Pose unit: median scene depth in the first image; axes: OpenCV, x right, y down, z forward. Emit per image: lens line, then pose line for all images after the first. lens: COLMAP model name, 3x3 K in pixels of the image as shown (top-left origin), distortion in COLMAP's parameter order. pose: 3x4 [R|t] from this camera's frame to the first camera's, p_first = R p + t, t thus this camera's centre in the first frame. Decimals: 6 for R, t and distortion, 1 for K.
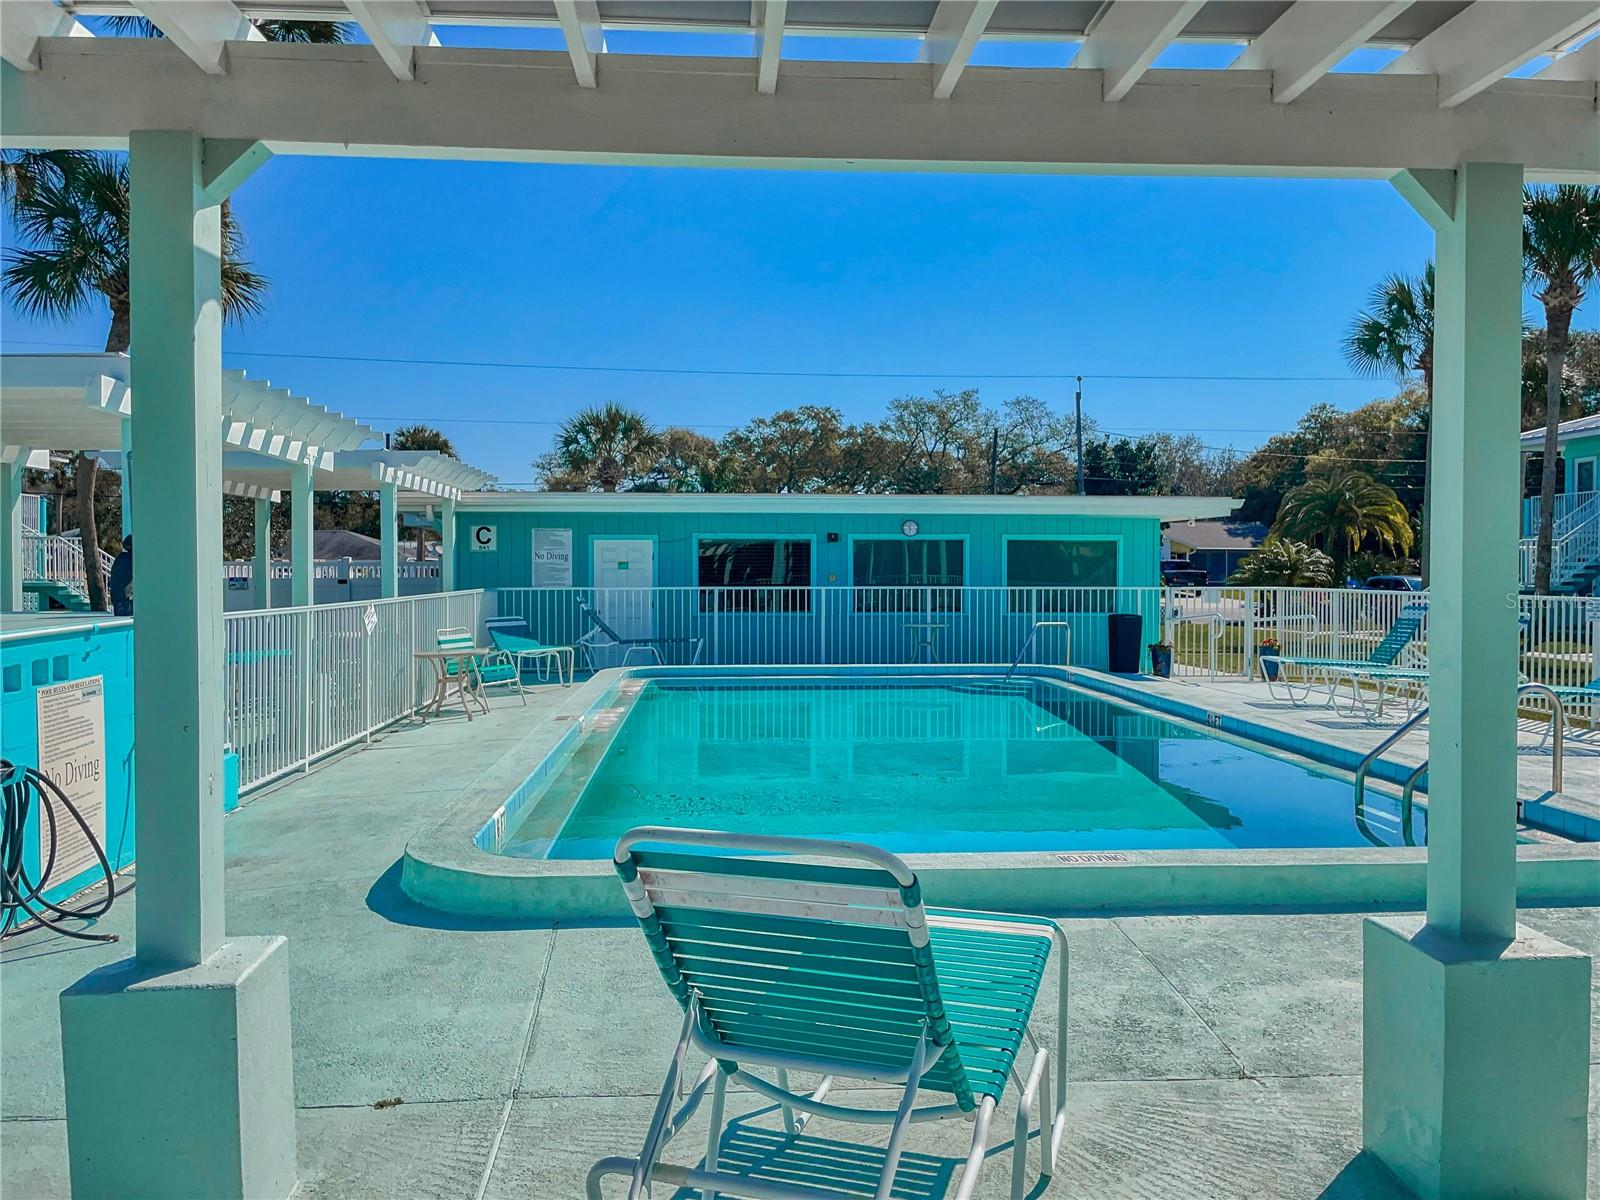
lens RADIAL K [[1210.1, 0, 801.6], [0, 1210.1, 587.8], [0, 0, 1]] dist [0.095077, -0.123305]
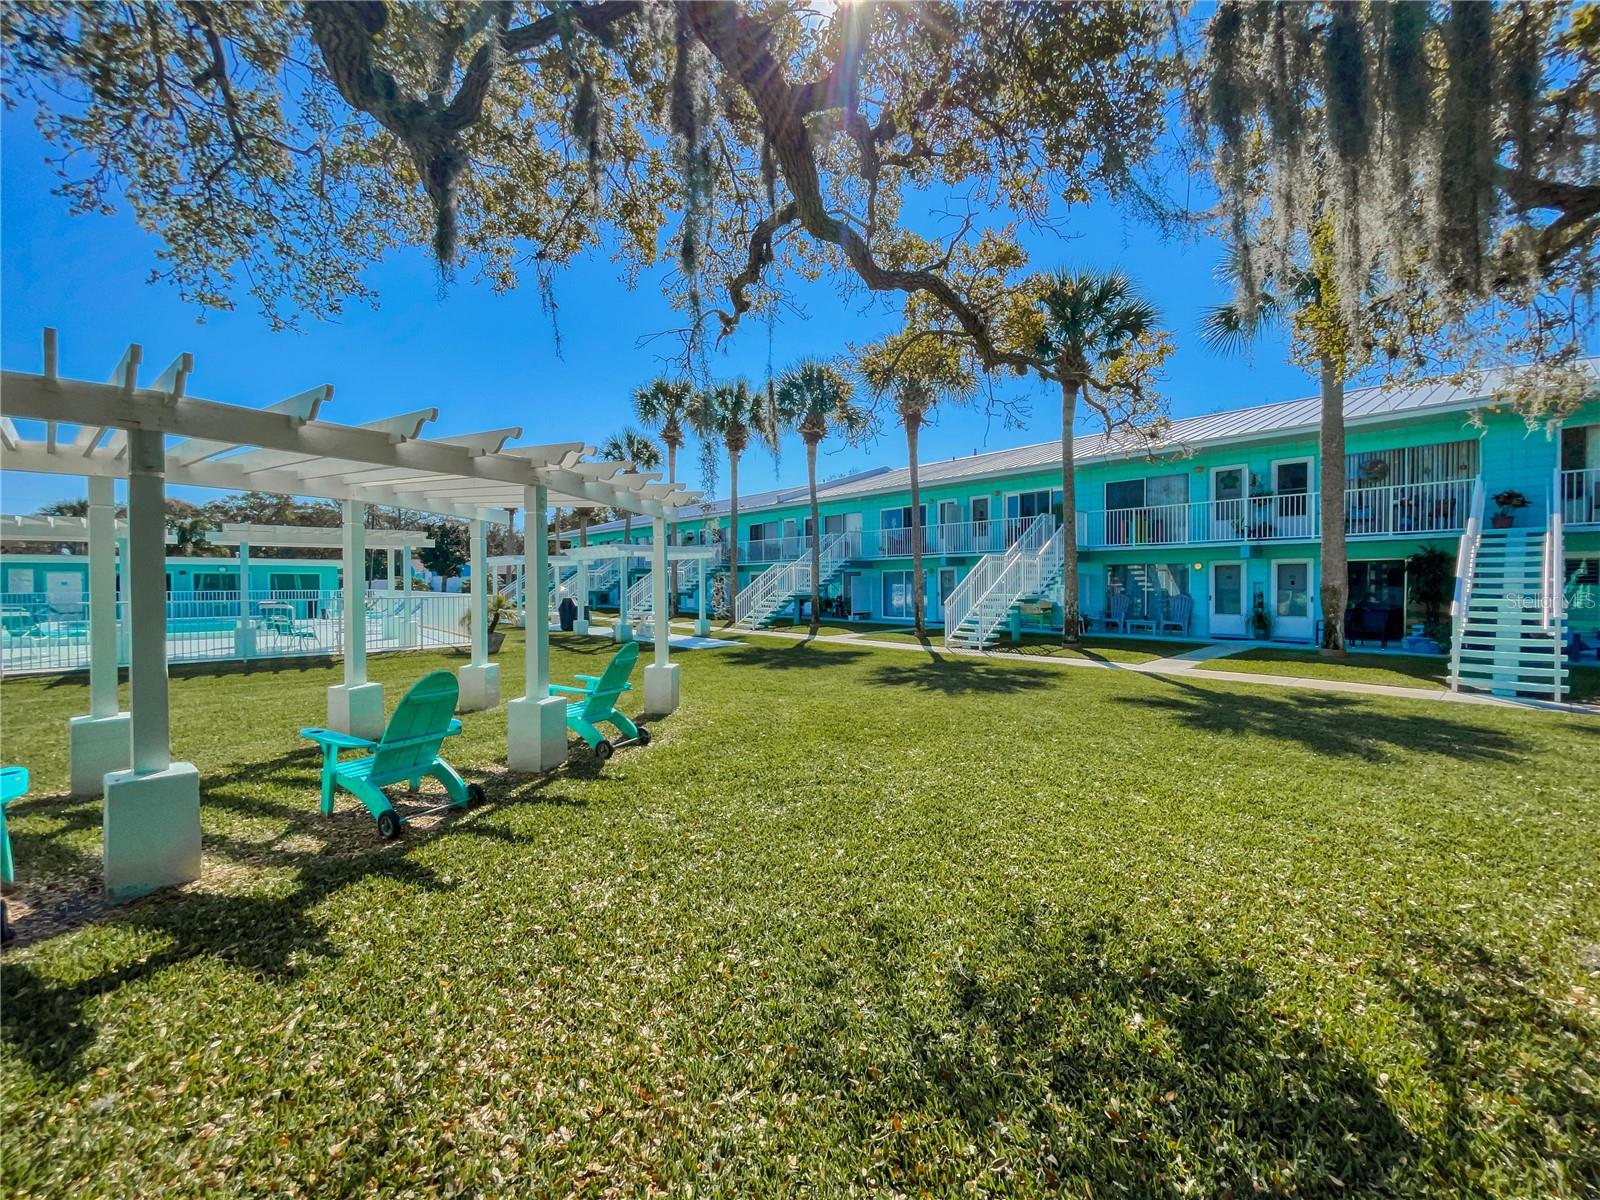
lens RADIAL K [[644.4, 0, 801.1], [0, 644.4, 588.1], [0, 0, 1]] dist [-0.000701, -0.000978]
pose [[0.792634, -0.011327, 0.609593, 0.156834], [0.016453, 0.999861, -0.002814, 0.012223], [-0.609476, 0.012260, 0.792710, -0.615295]]
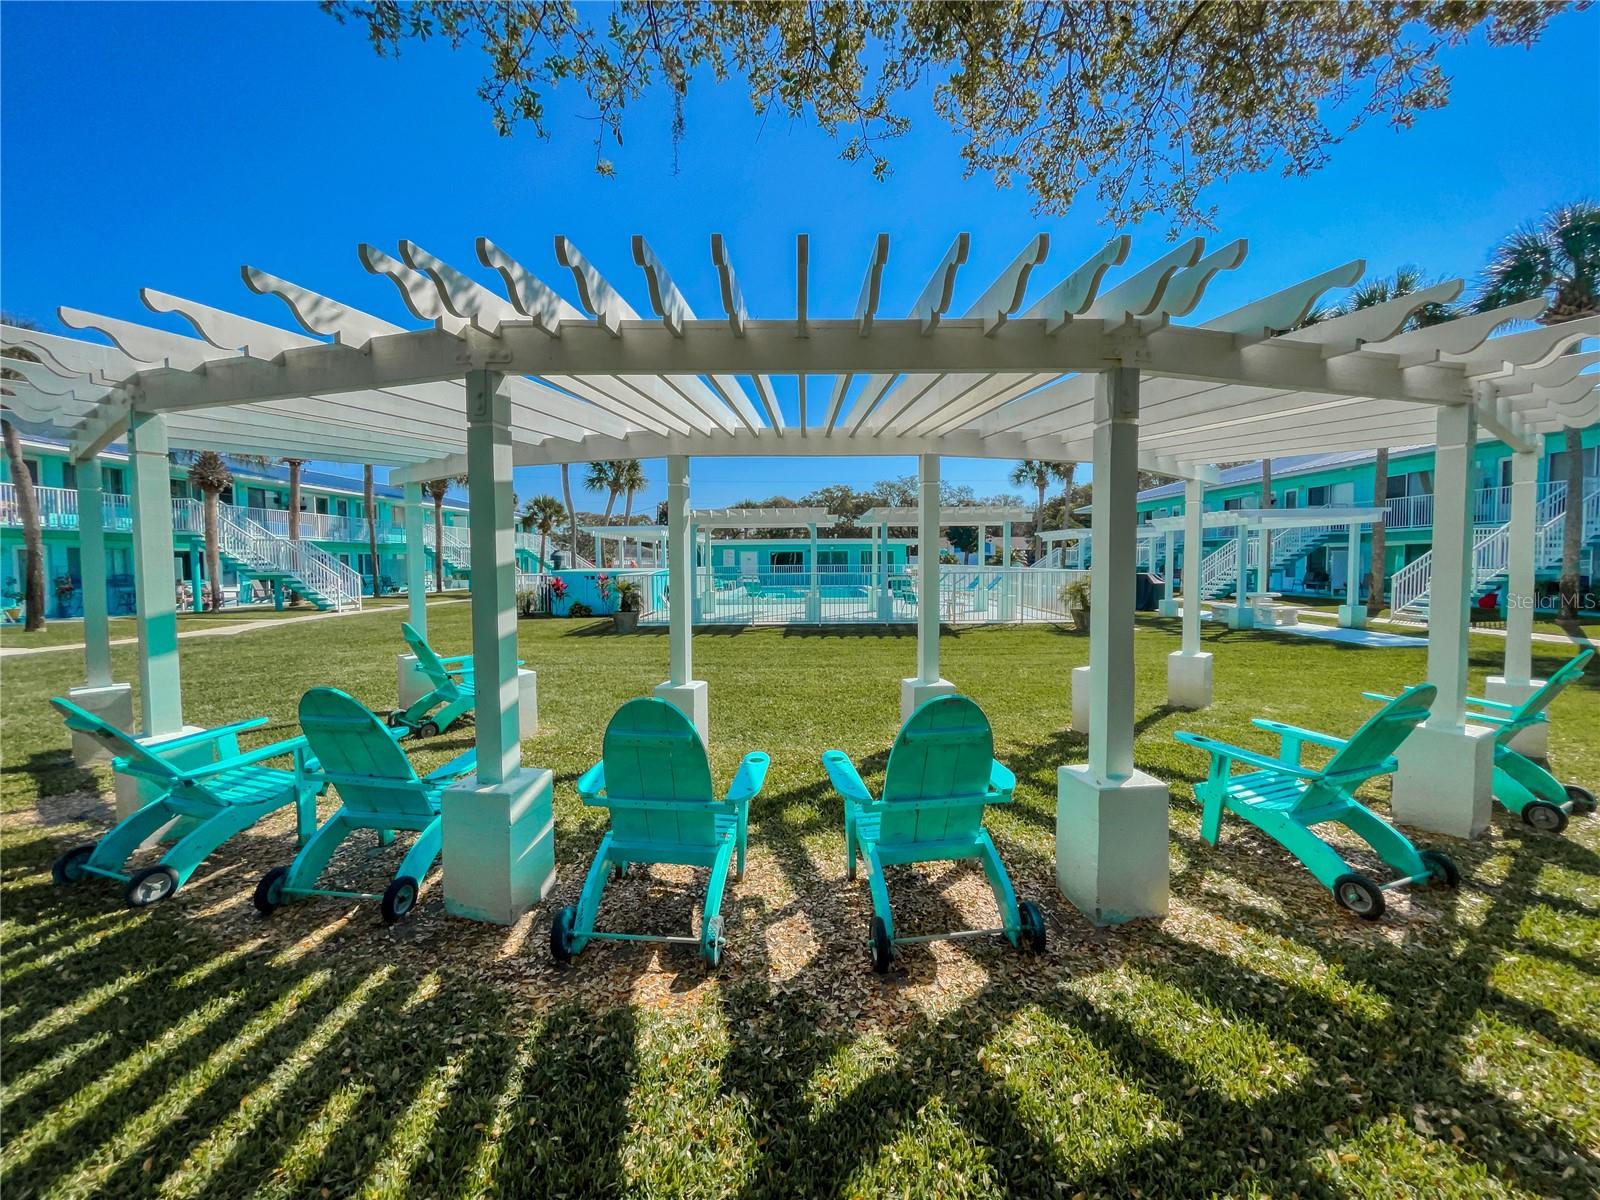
lens RADIAL K [[644.4, 0, 801.1], [0, 644.4, 588.1], [0, 0, 1]] dist [-0.000701, -0.000978]
pose [[0.997127, -0.006837, -0.075441, 0.093845], [0.008821, 0.999623, 0.025996, 0.011405], [0.075235, -0.026587, 0.996811, -0.552807]]
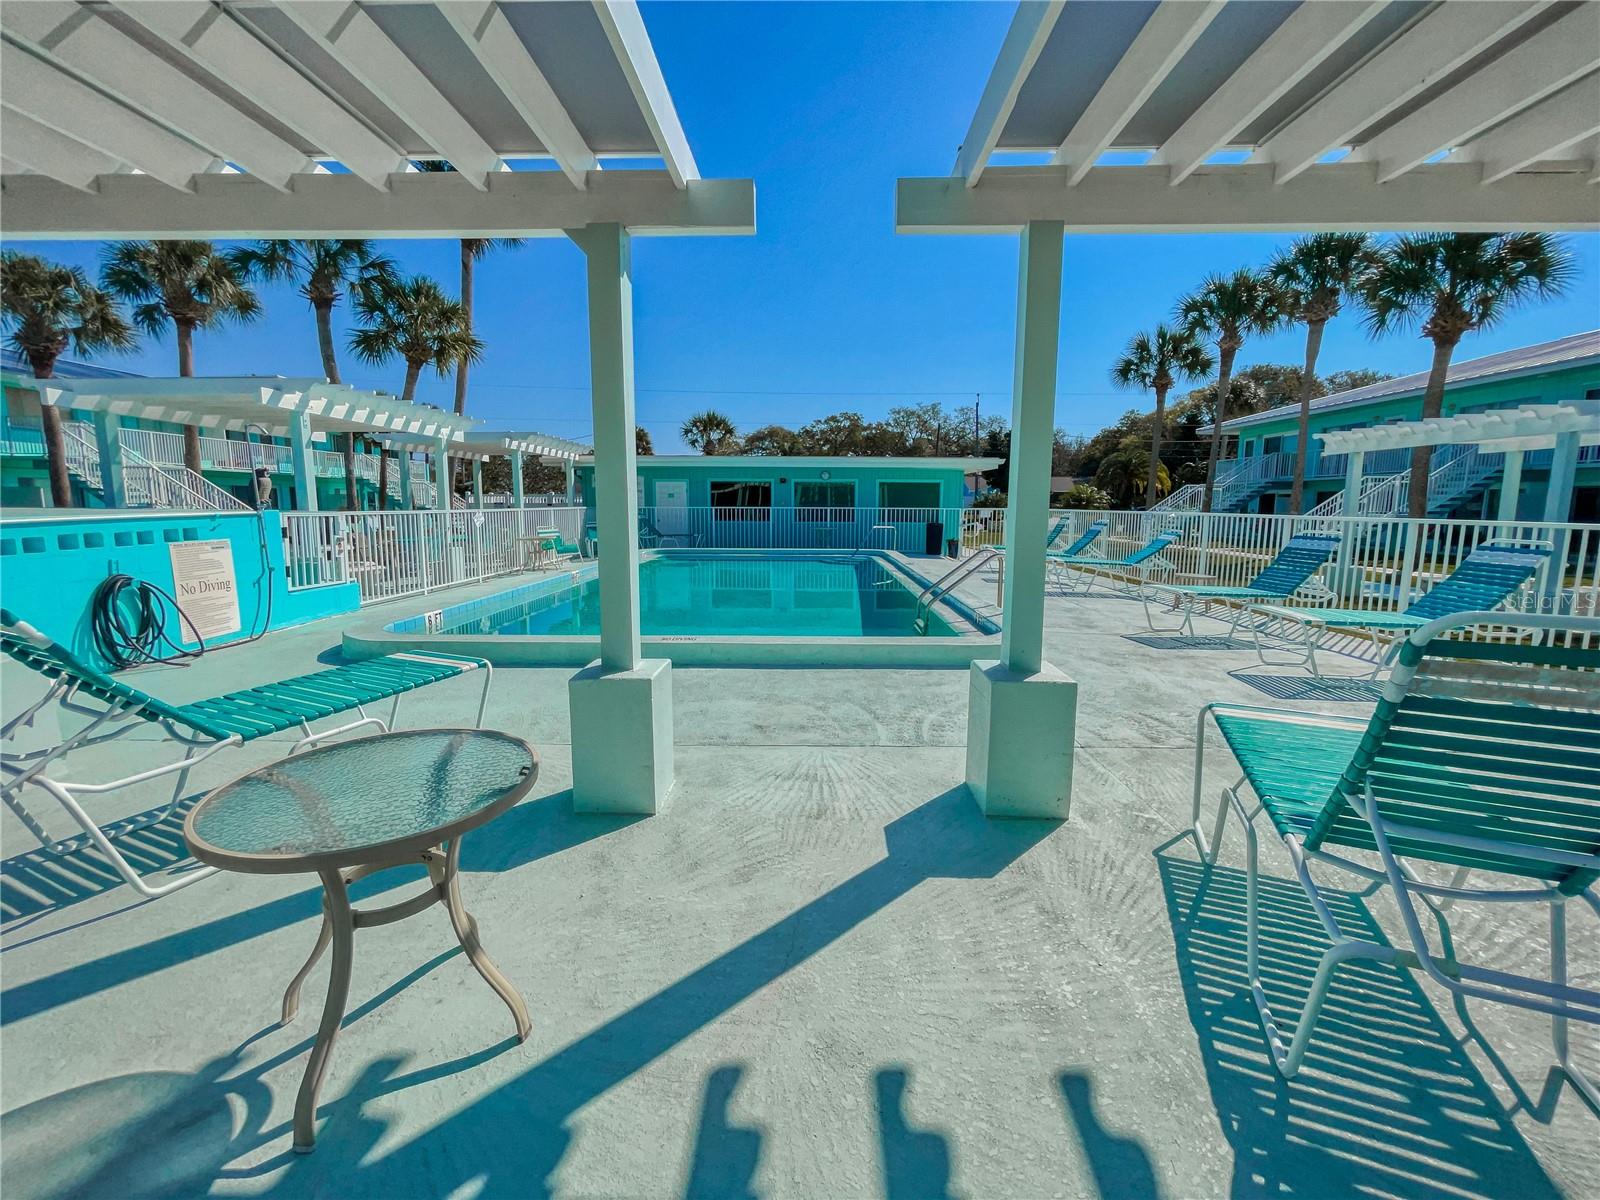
lens RADIAL K [[644.4, 0, 801.1], [0, 644.4, 588.1], [0, 0, 1]] dist [-0.000701, -0.000978]
pose [[0.996168, 0.014662, -0.086220, 0.098130], [-0.004645, 0.993325, 0.115251, 0.005677], [0.087334, -0.114409, 0.989587, 0.009460]]
